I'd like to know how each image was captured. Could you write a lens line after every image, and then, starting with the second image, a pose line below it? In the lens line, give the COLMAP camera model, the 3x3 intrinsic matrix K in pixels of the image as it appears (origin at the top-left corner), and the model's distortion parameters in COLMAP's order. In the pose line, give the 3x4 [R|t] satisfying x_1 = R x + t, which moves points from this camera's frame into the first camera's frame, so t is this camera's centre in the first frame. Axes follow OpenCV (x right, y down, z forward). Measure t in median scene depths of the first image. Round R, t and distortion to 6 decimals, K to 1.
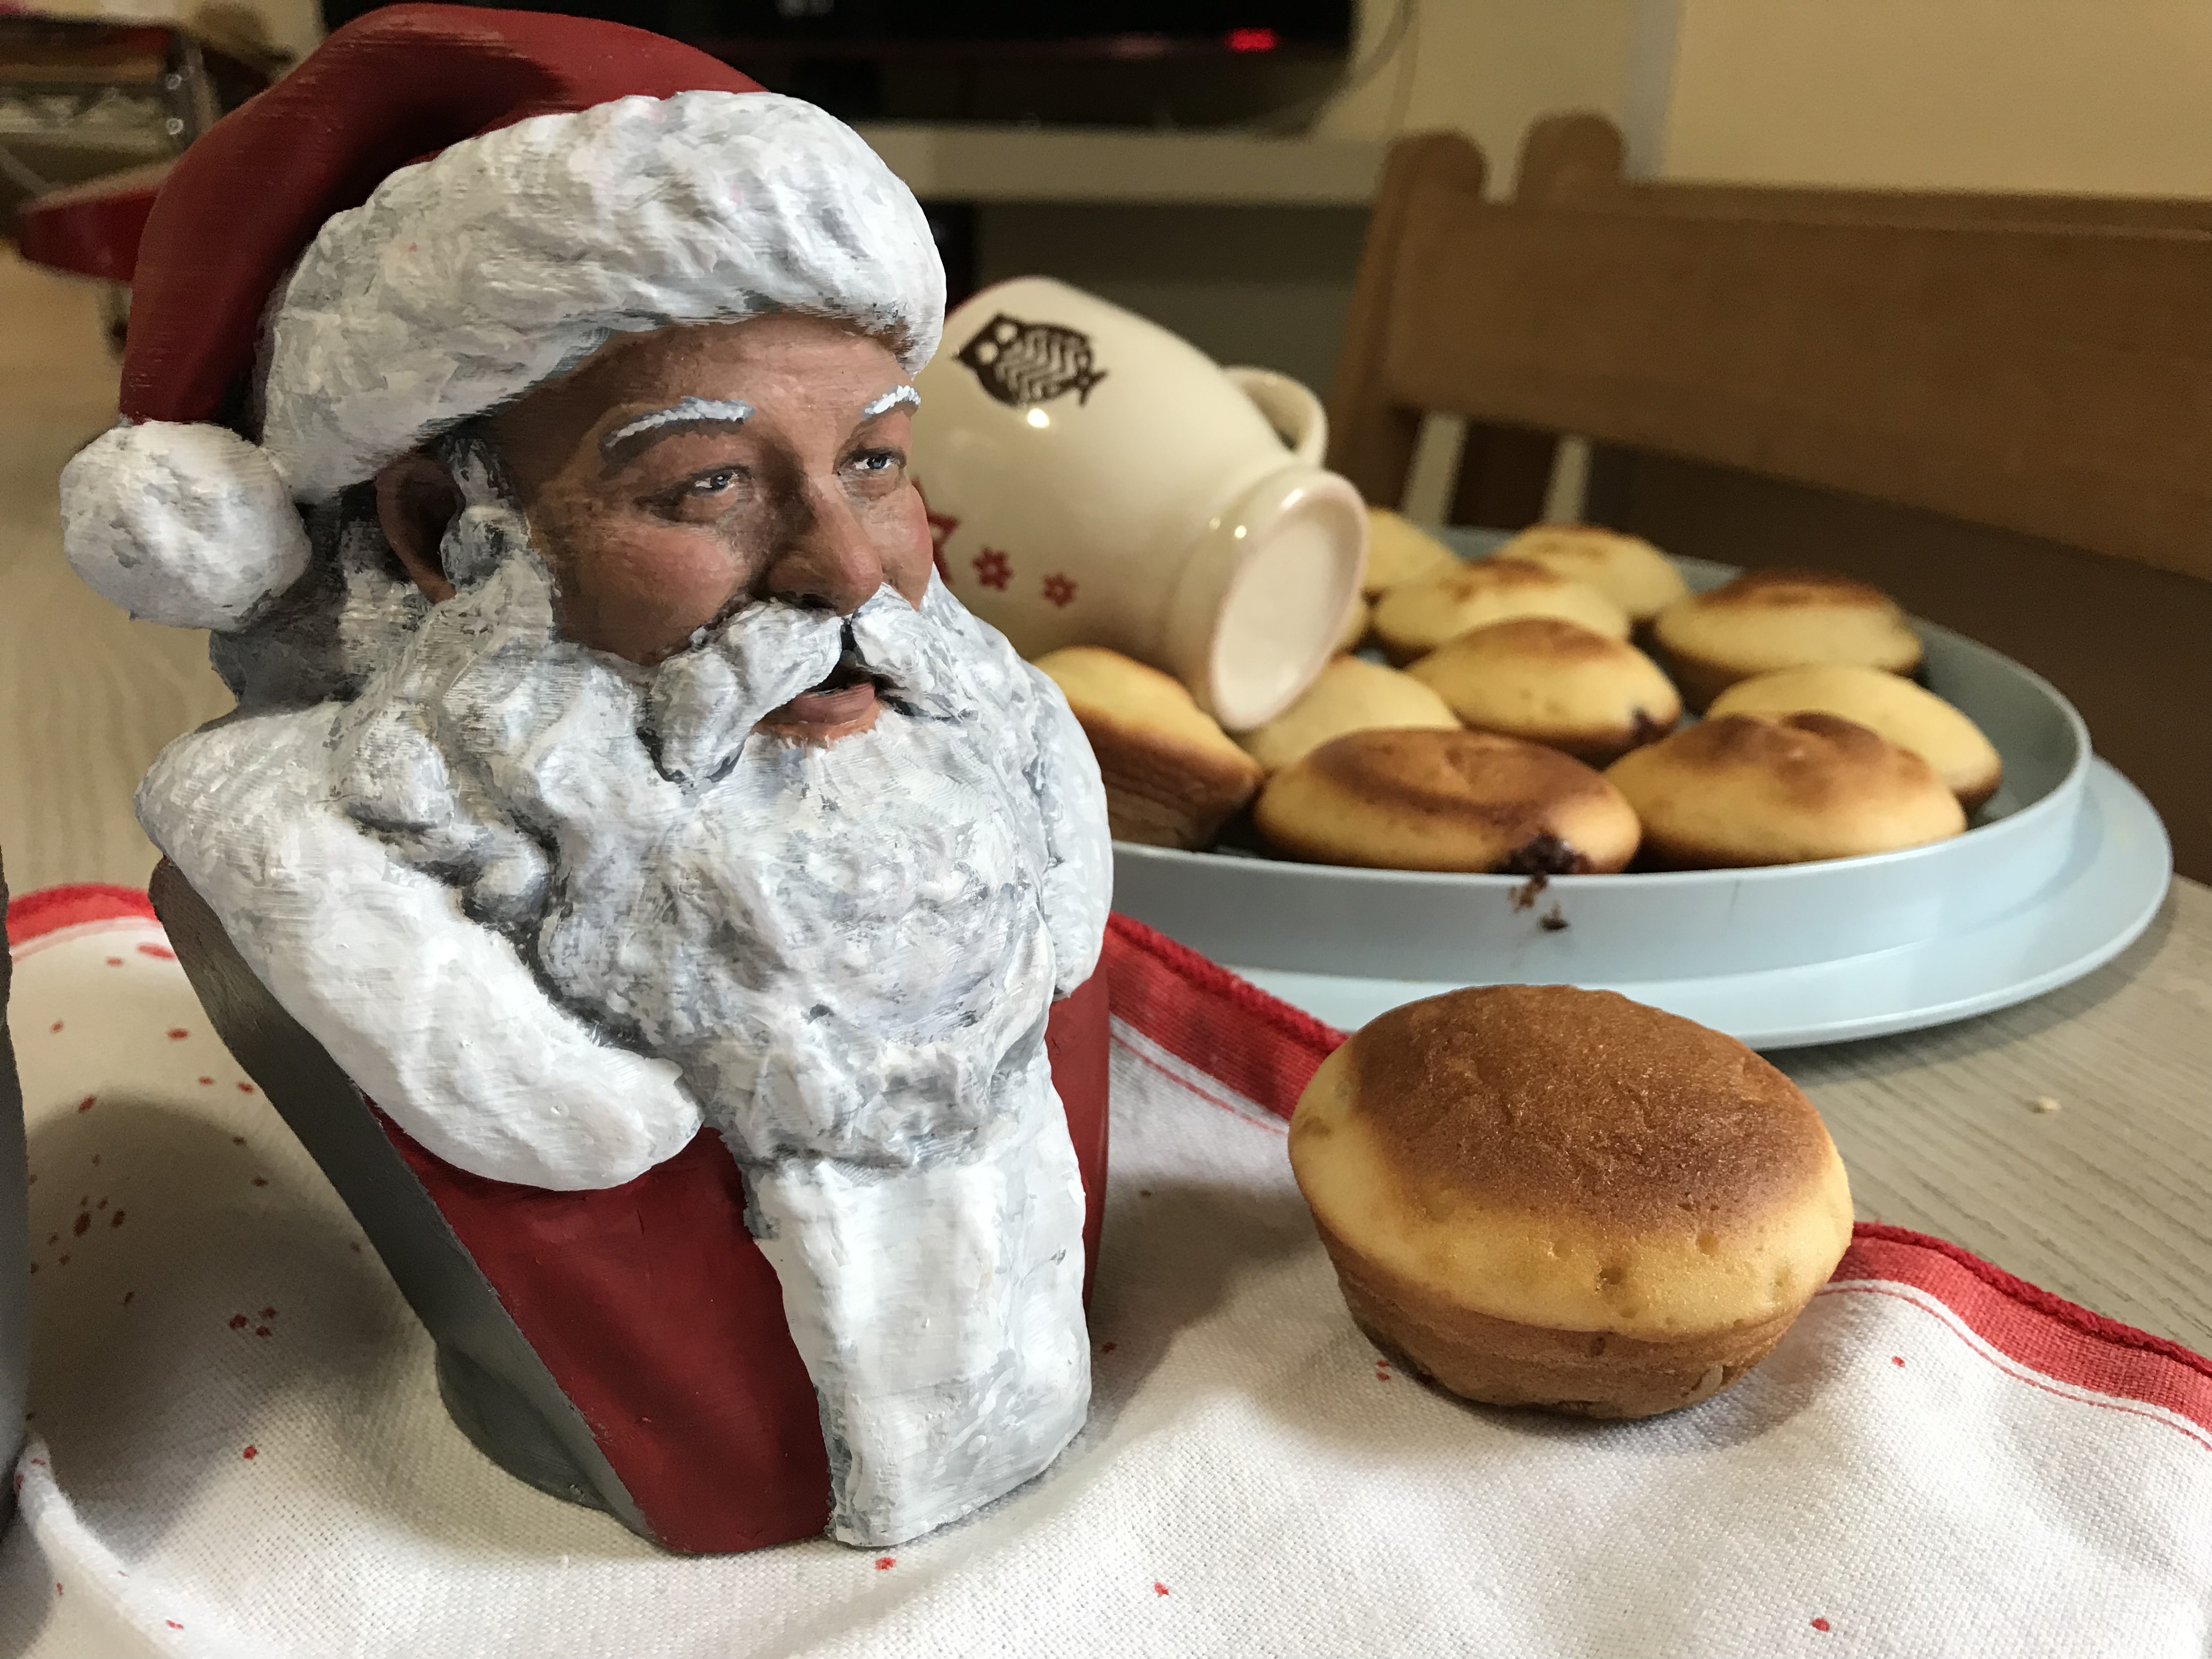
lens RADIAL K [[1796.3, 0, 1026.1], [0, 1796.3, 781.1], [0, 0, 1]] dist [0.067271, -0.443262]
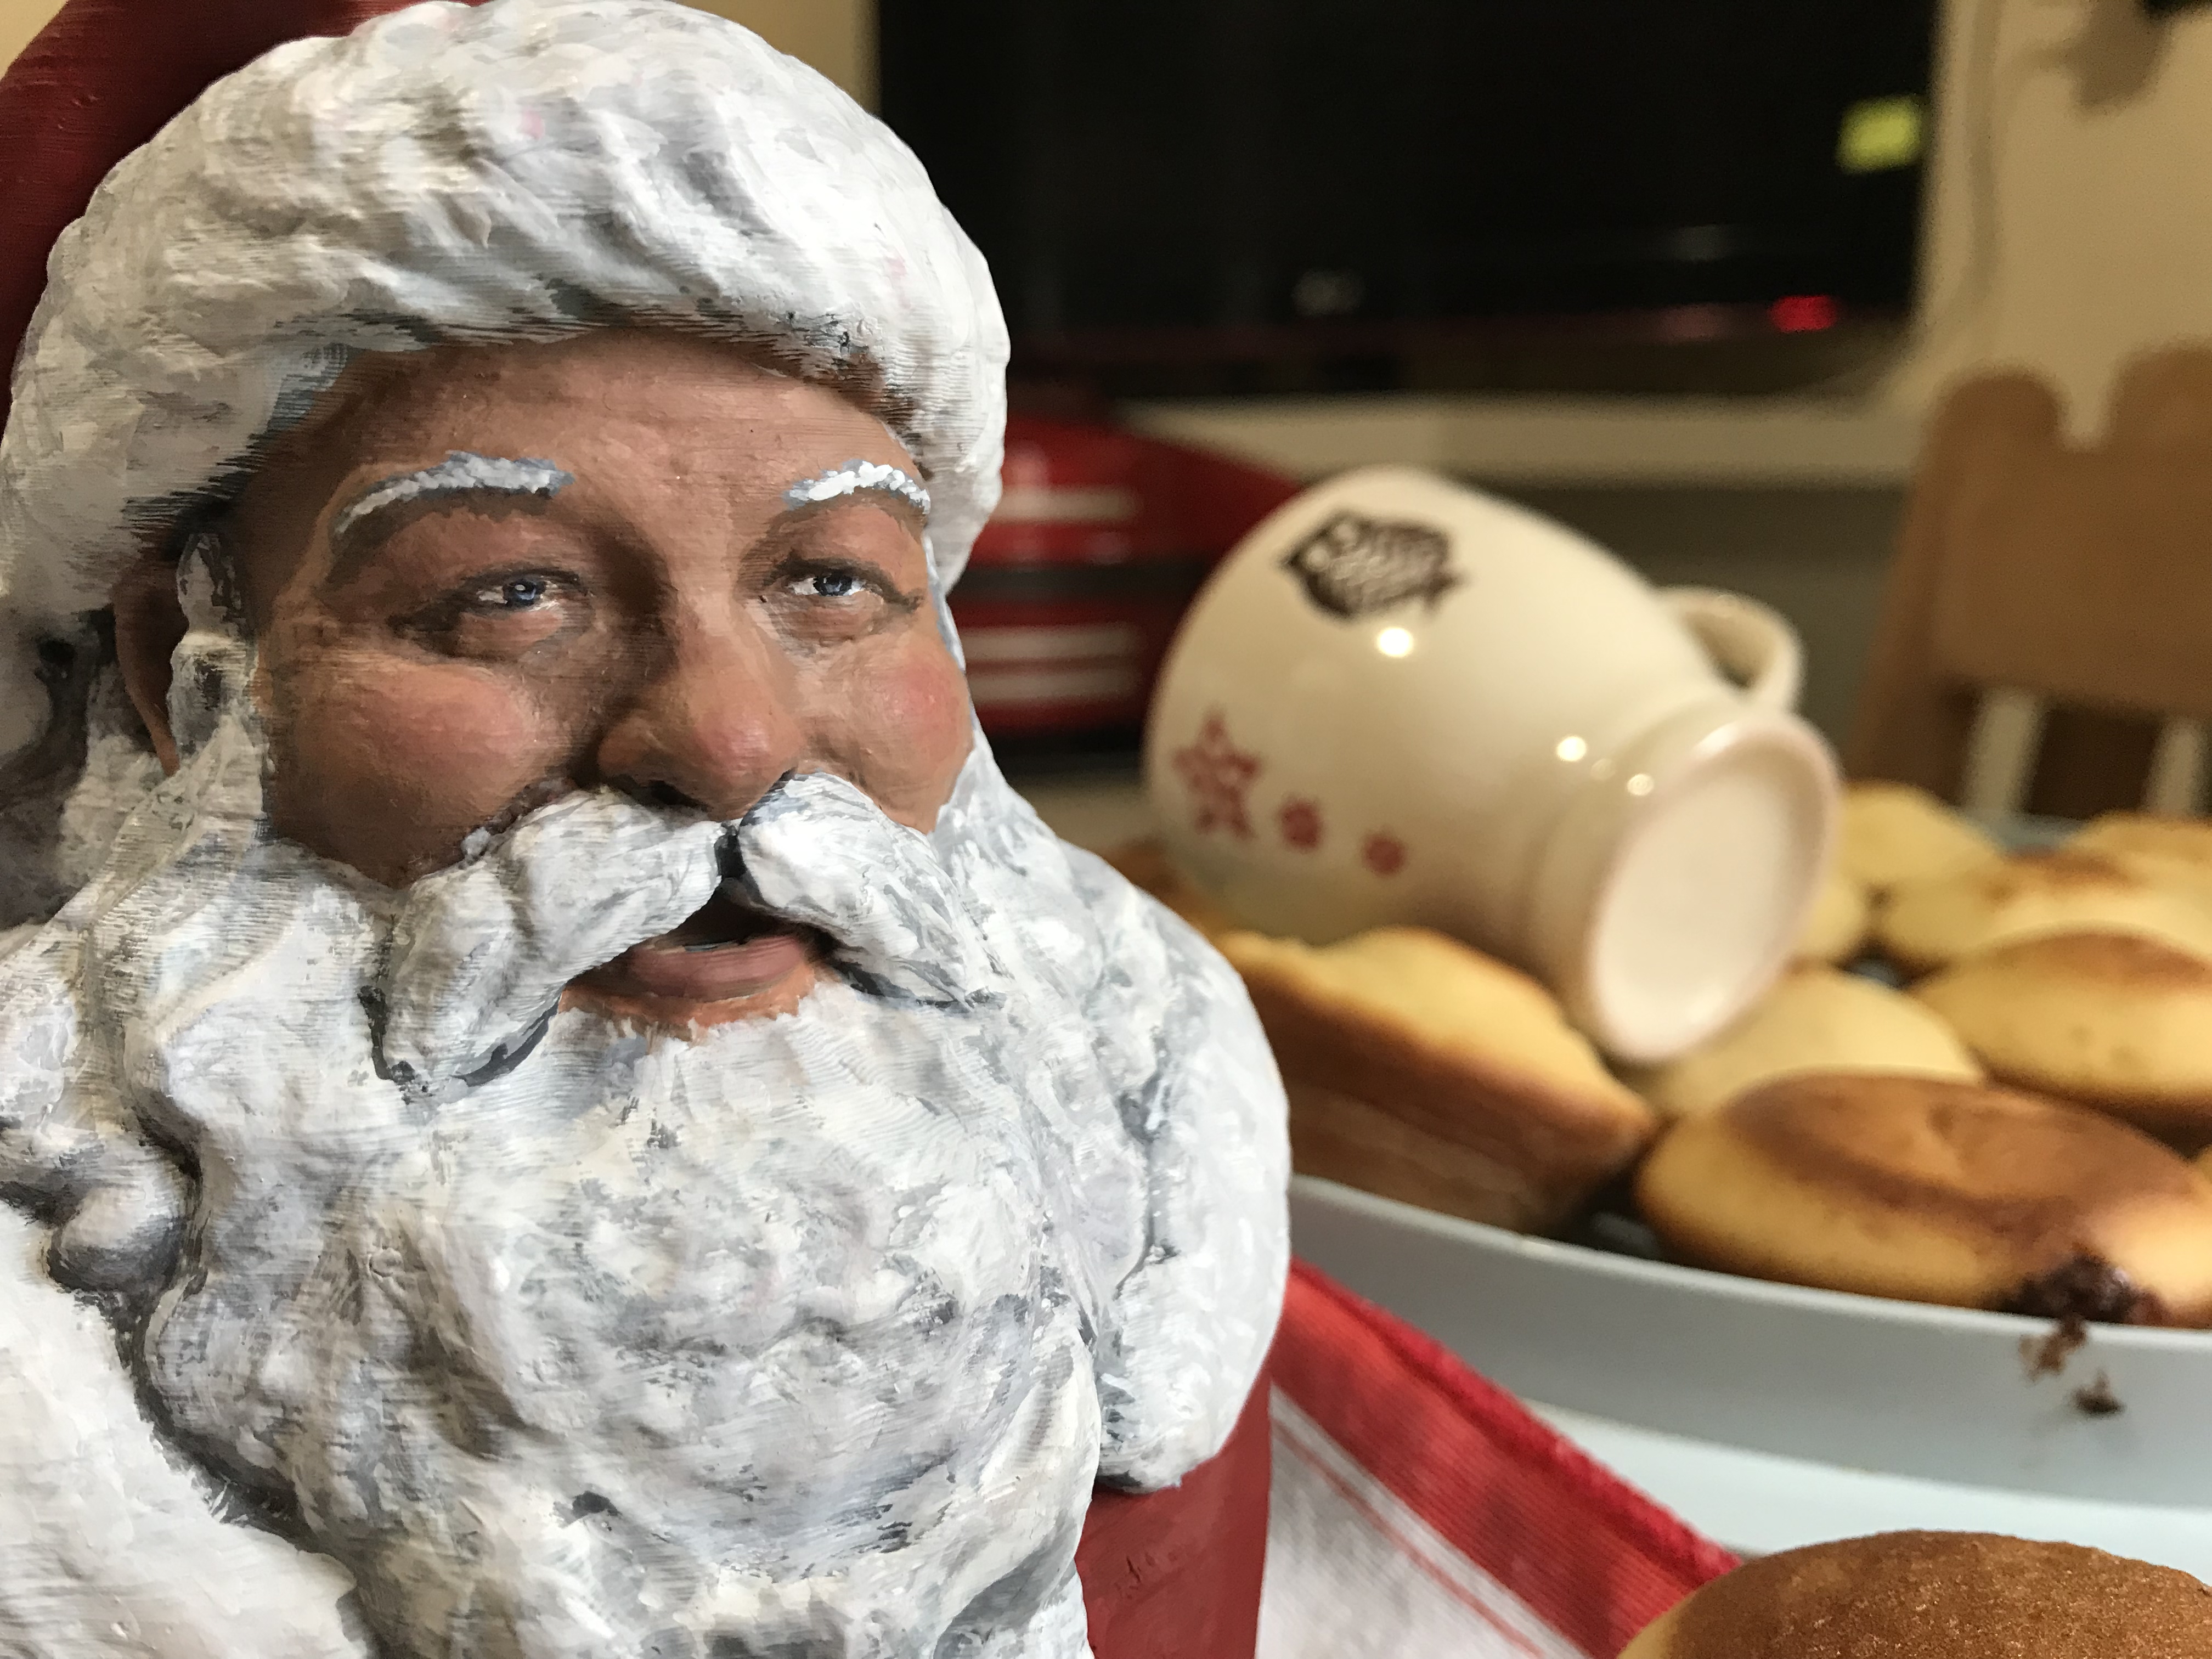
lens RADIAL K [[1856.2, 0, 1078.8], [0, 1856.2, 817.7], [0, 0, 1]] dist [-0.032477, -0.008242]
pose [[0.966292, 0.030856, -0.255594, 0.176415], [-0.067406, 0.988481, -0.135502, -0.017896], [0.248468, 0.148163, 0.957241, 0.450893]]
